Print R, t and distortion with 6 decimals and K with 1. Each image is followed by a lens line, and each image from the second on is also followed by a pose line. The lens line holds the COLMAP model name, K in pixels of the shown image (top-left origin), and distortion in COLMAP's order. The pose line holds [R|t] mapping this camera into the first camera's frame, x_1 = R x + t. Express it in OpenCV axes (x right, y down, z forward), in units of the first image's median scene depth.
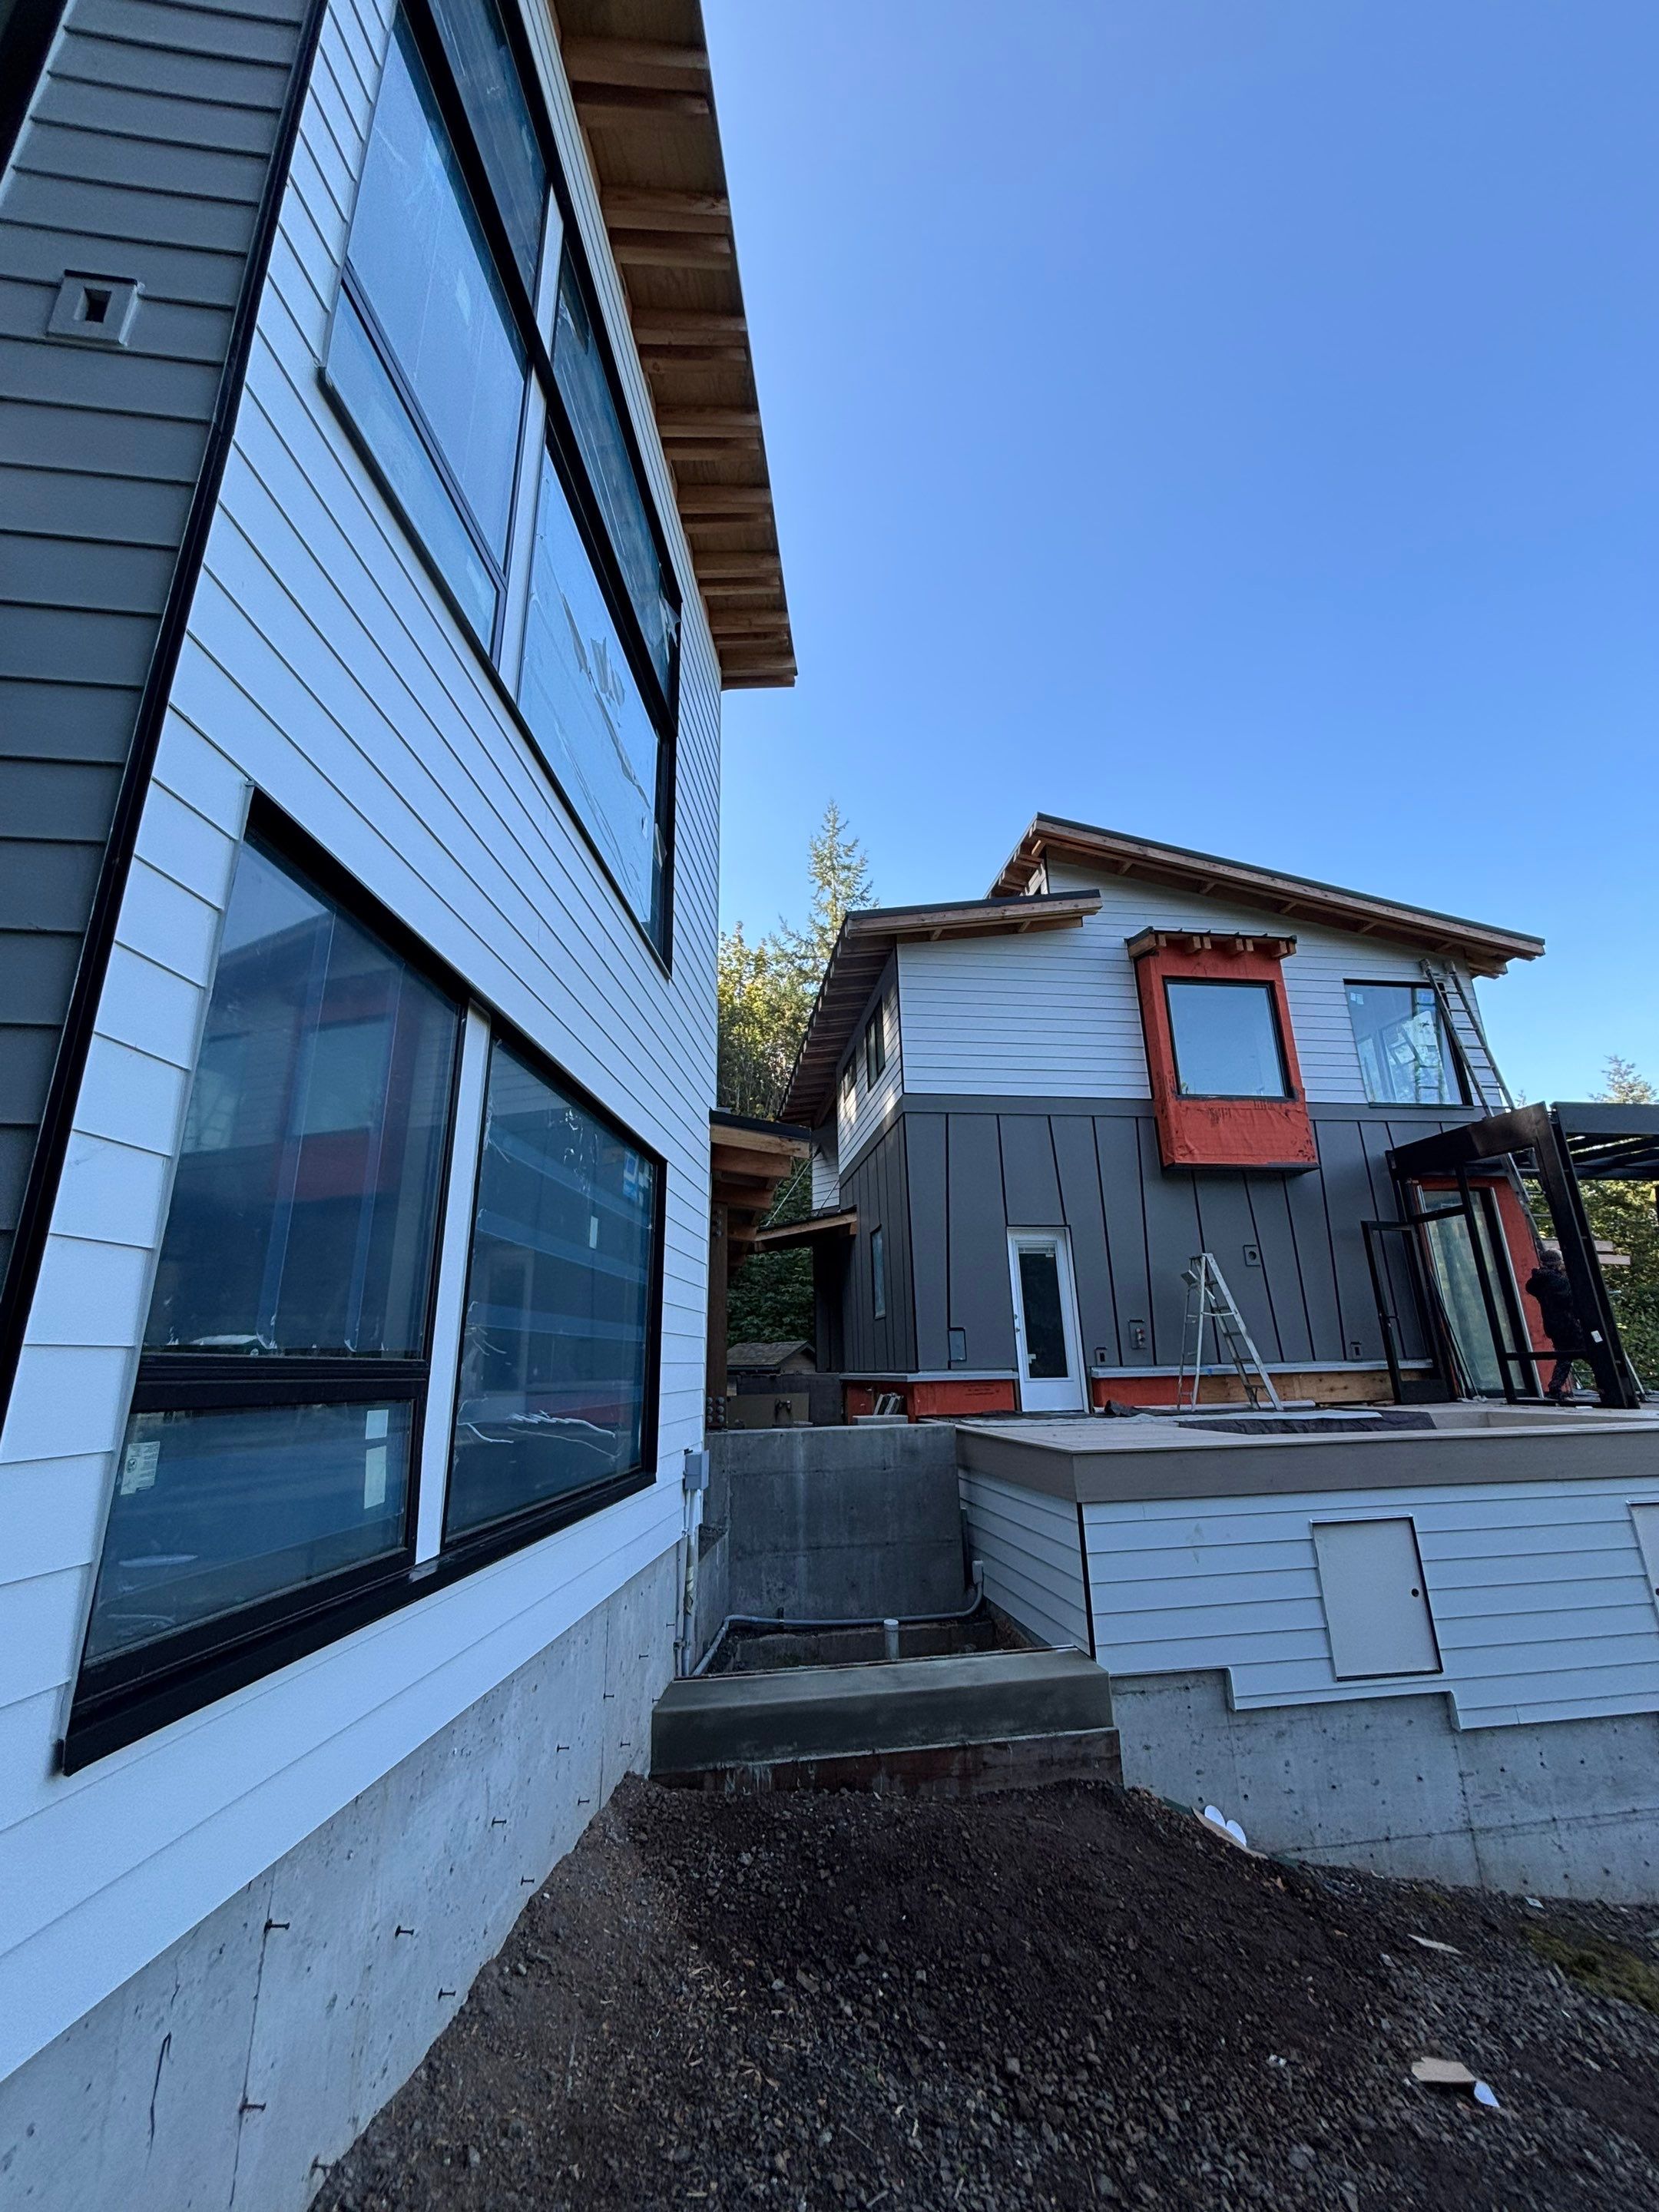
lens RADIAL K [[900.3, 0, 829.6], [0, 900.3, 1099.1], [0, 0, 1]] dist [-0.000311, 0.000752]
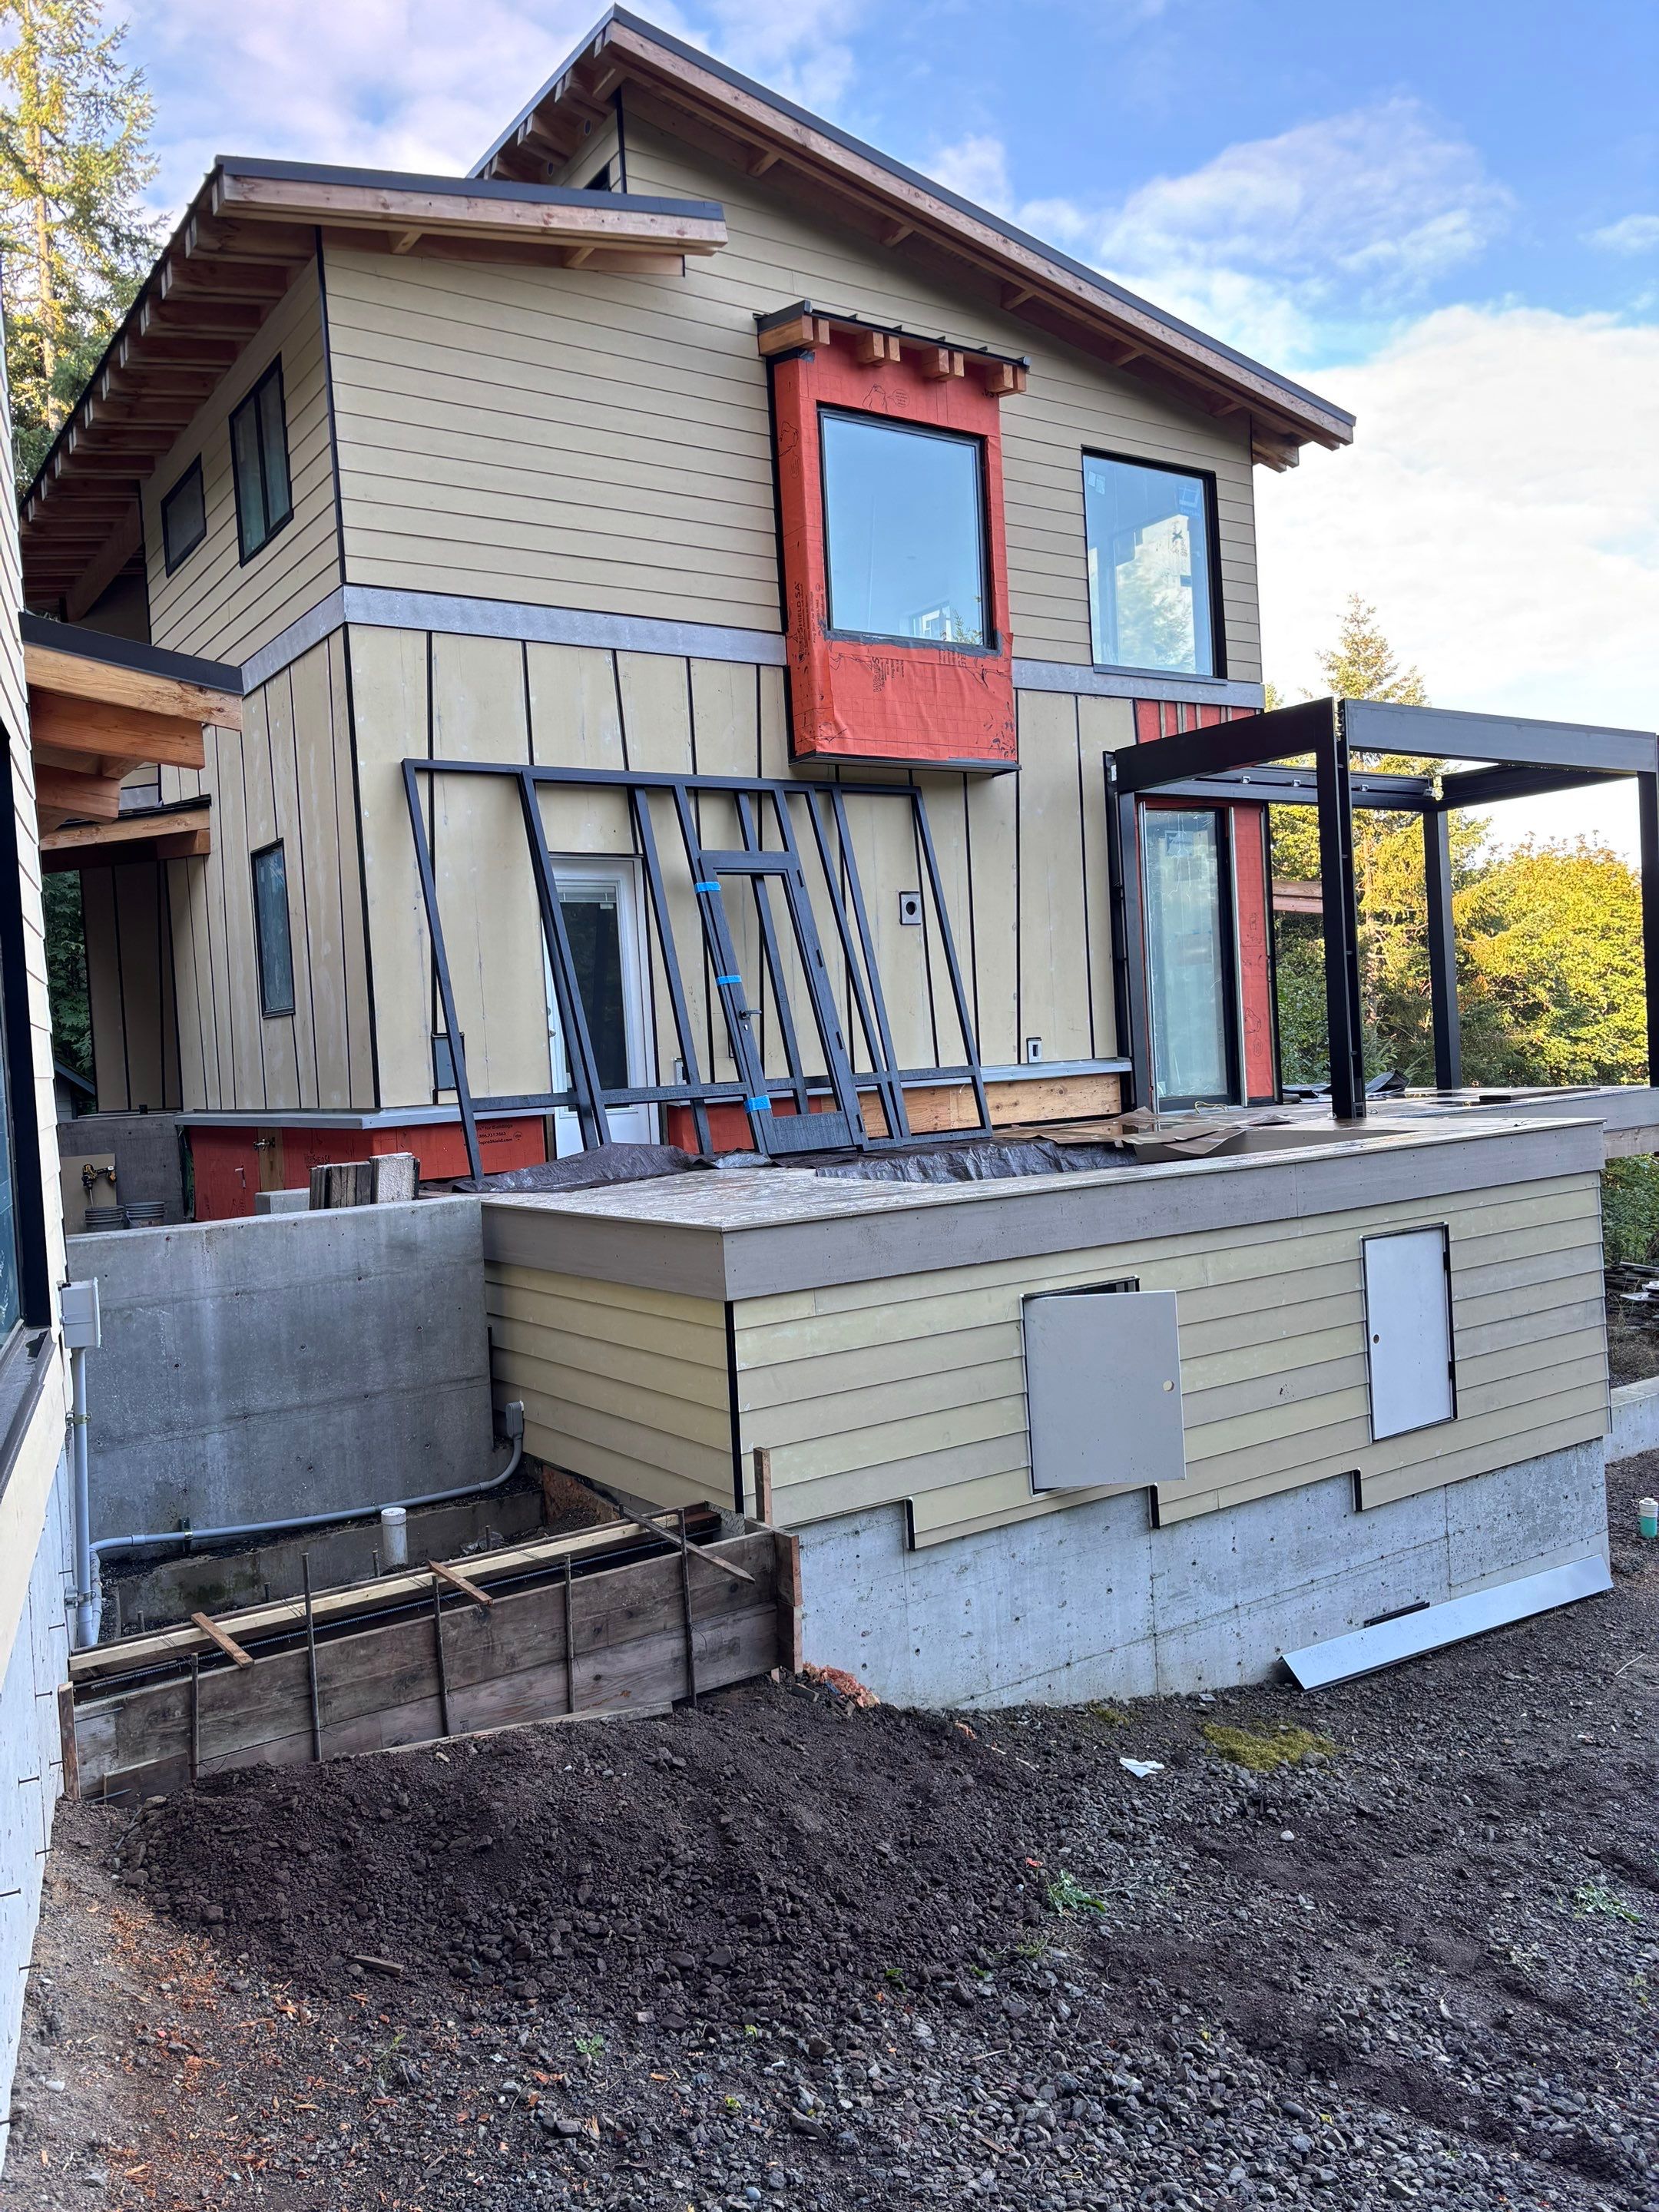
lens RADIAL K [[1689.2, 0, 829.2], [0, 1689.2, 1104.3], [0, 0, 1]] dist [0.024475, 0.002449]
pose [[0.900264, -0.040596, 0.433448, -0.135713], [-0.092245, 0.955247, 0.281059, -0.027871], [-0.425460, -0.293010, 0.856229, -0.022307]]
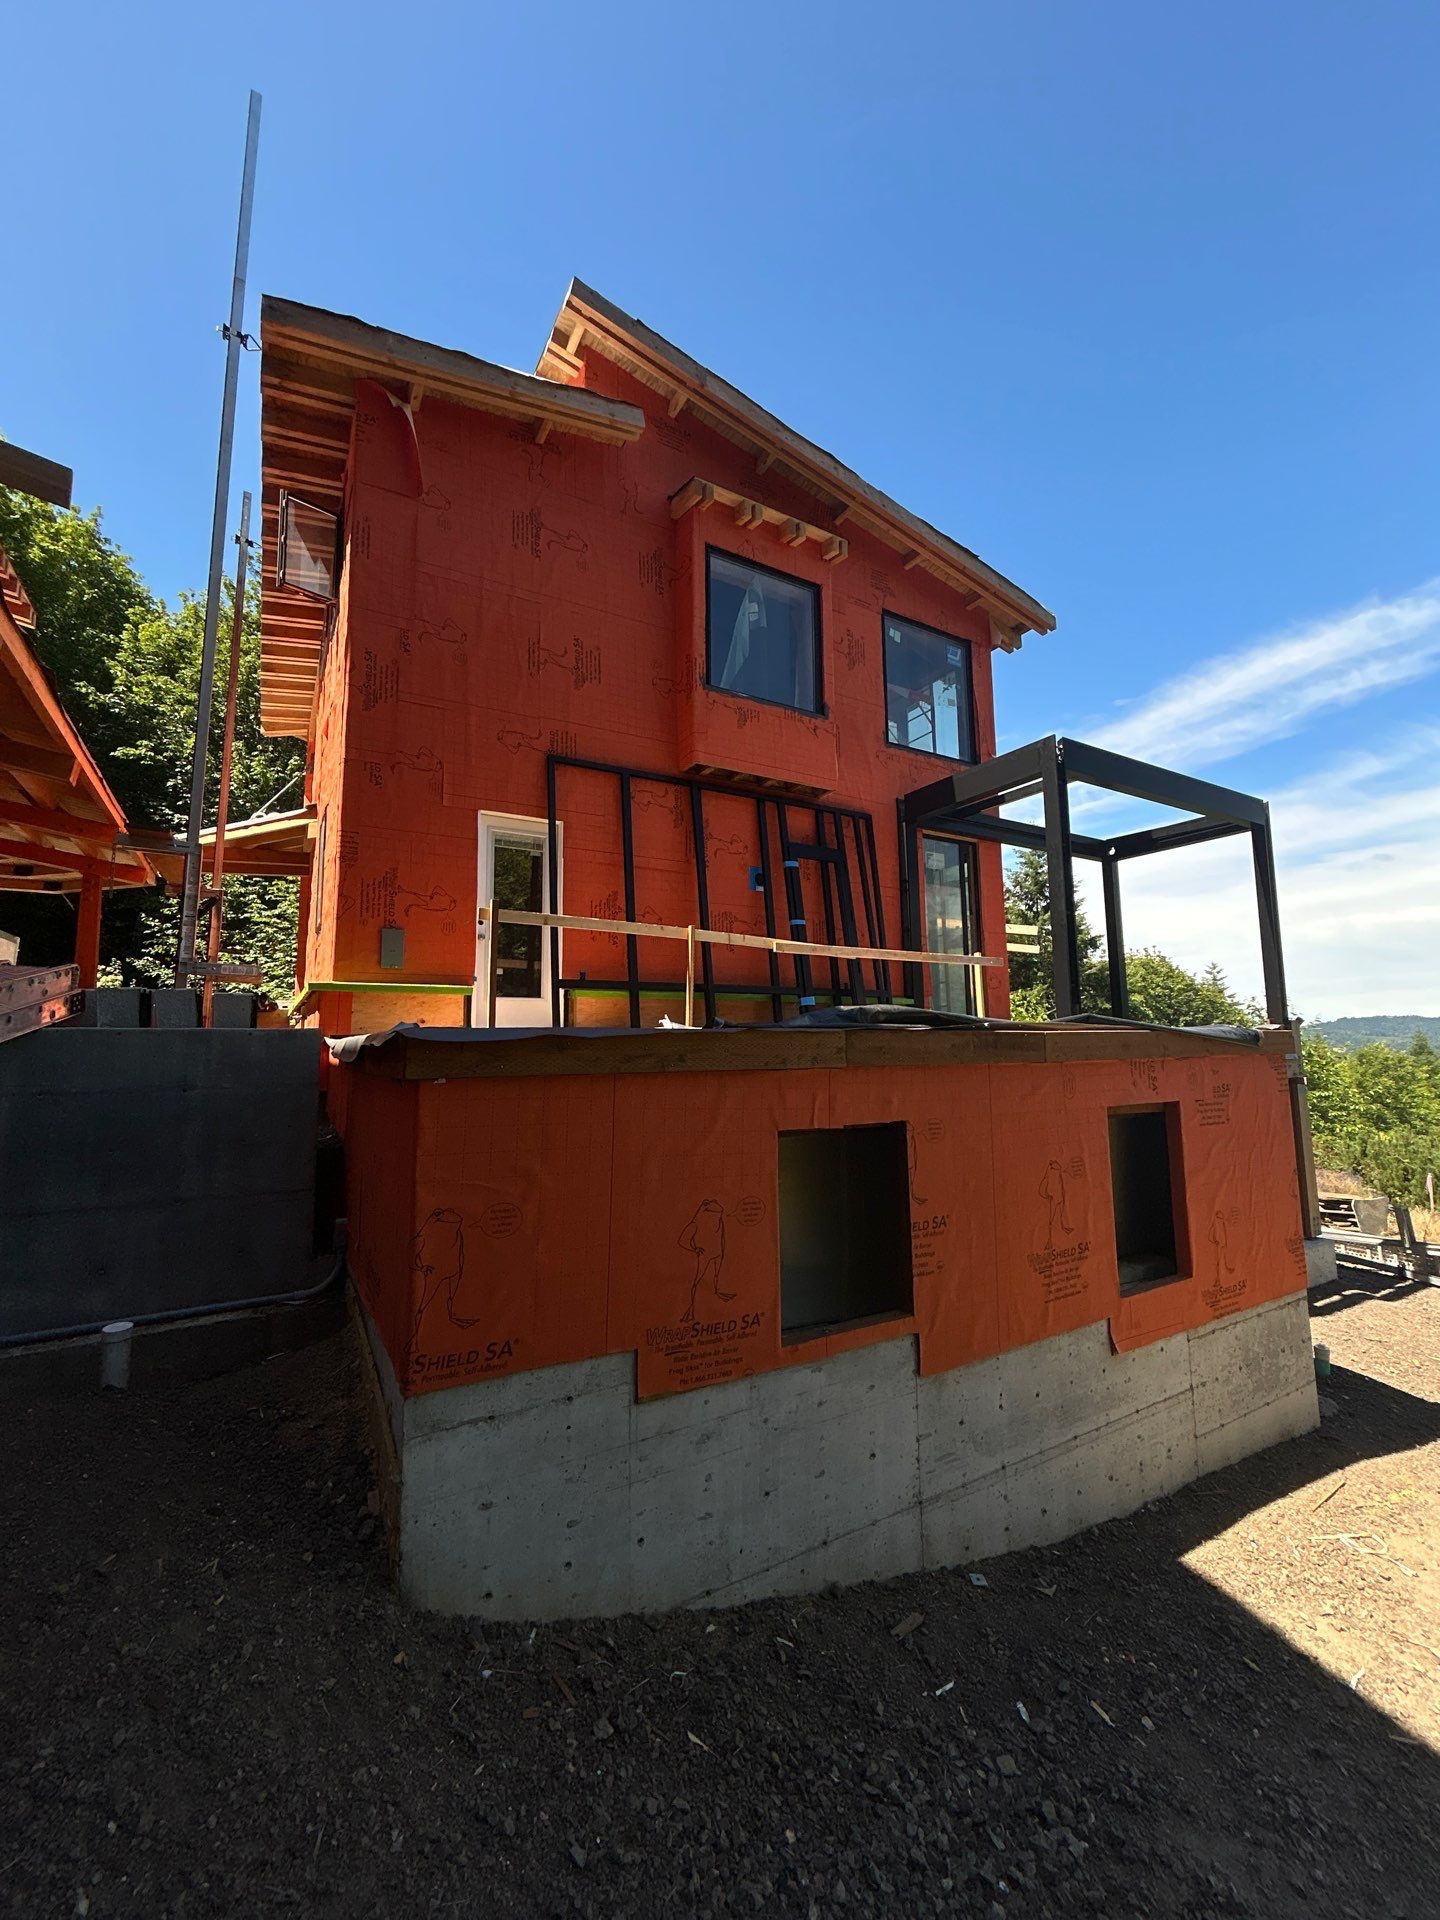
lens RADIAL K [[781.5, 0, 714.0], [0, 781.5, 964.8], [0, 0, 1]] dist [-0.000311, 0.000752]
pose [[0.932370, 0.049665, 0.358077, 0.206809], [-0.113392, 0.980708, 0.159228, 0.197138], [-0.343261, -0.189063, 0.920015, 0.389205]]
